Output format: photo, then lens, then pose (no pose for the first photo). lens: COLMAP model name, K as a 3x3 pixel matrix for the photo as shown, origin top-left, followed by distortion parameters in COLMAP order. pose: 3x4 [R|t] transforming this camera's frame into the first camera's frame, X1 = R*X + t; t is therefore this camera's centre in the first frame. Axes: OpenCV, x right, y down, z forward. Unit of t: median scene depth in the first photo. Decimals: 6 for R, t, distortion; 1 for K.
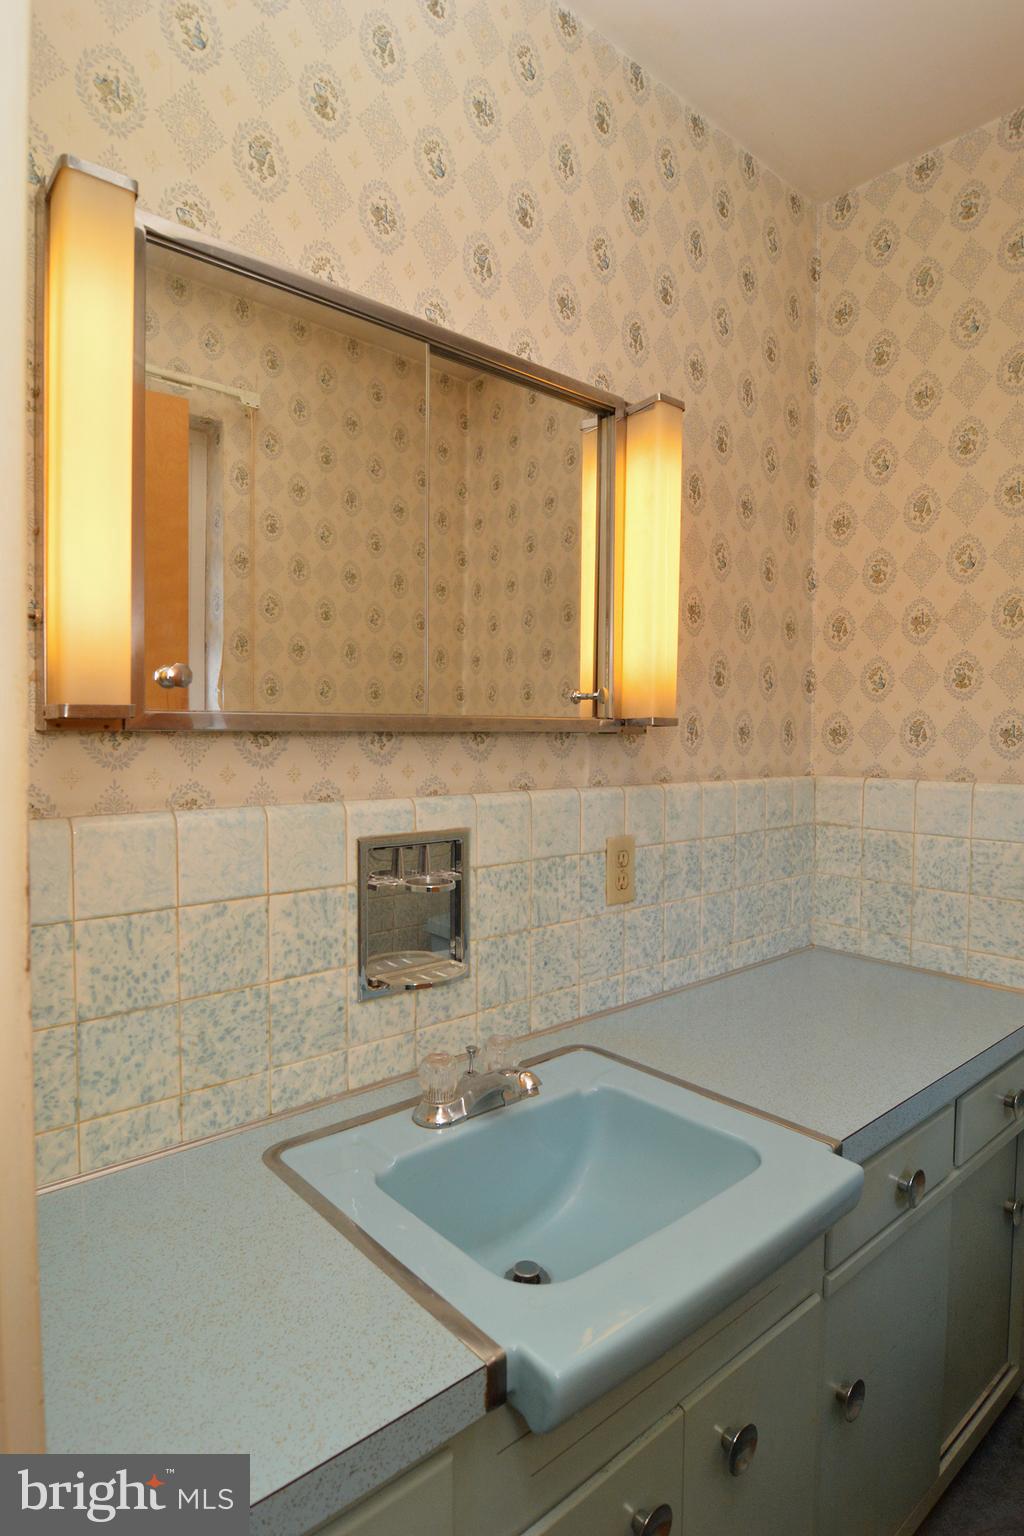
lens RADIAL K [[836.6, 0, 510.1], [0, 836.6, 766.8], [0, 0, 1]] dist [-0.004404, -0.010540]
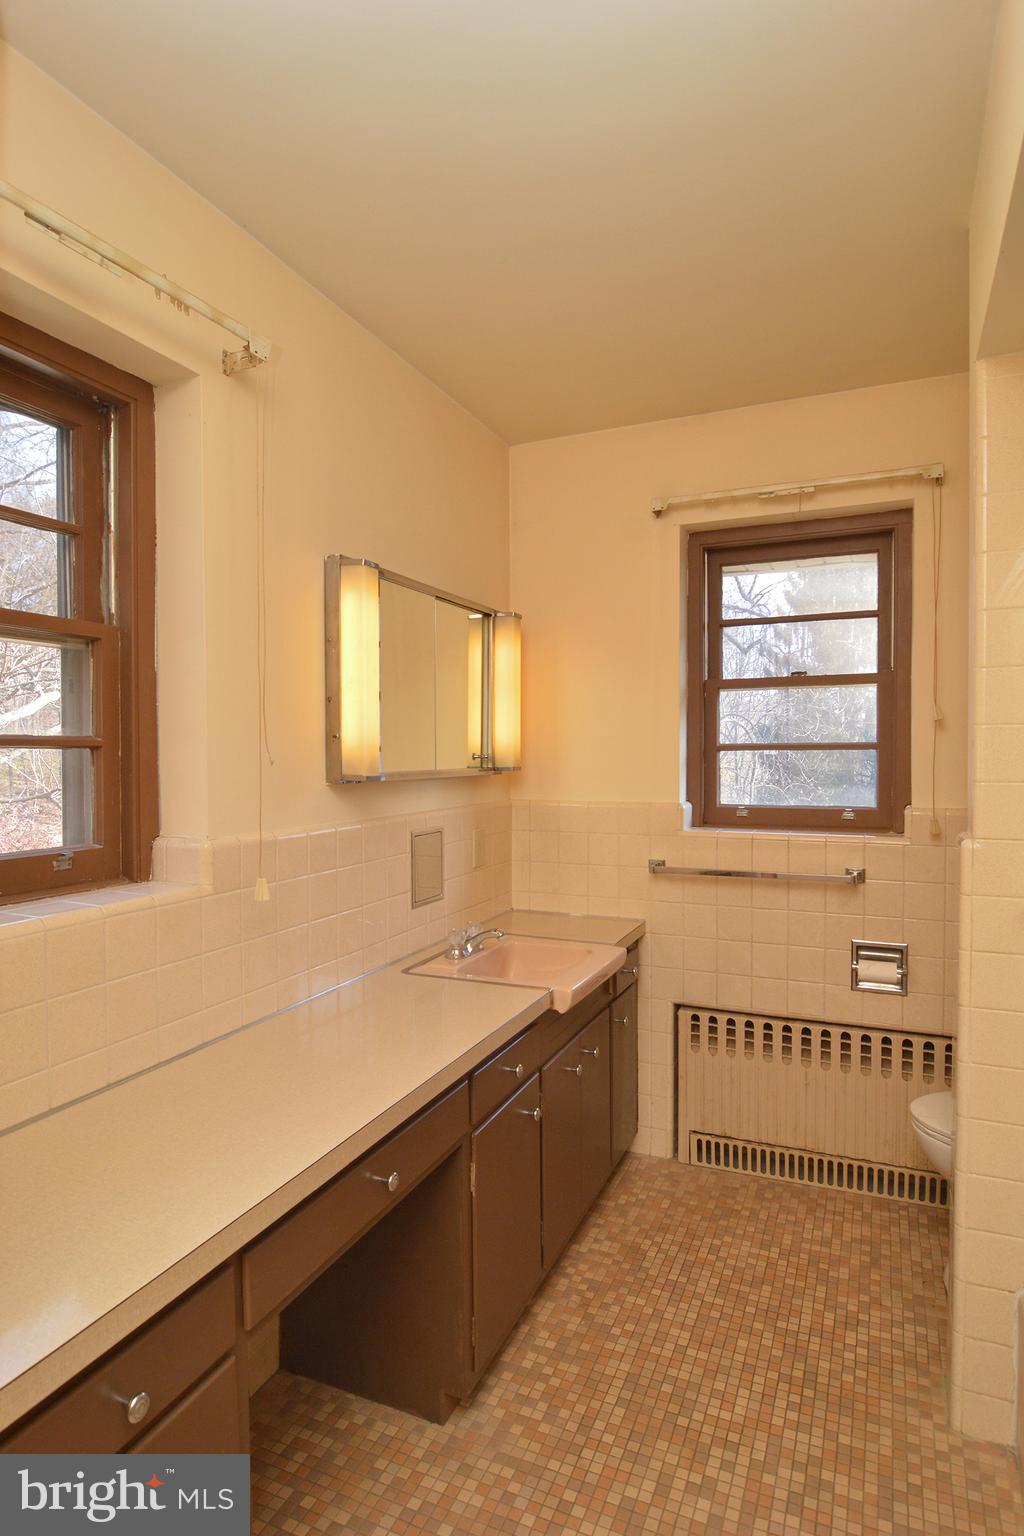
lens RADIAL K [[836.6, 0, 513.1], [0, 836.6, 764.7], [0, 0, 1]] dist [-0.004404, -0.010540]
pose [[0.896974, -0.019502, 0.441654, -0.822651], [0.028459, 0.999502, -0.013664, -0.042016], [-0.441167, 0.024825, 0.897081, -0.934008]]
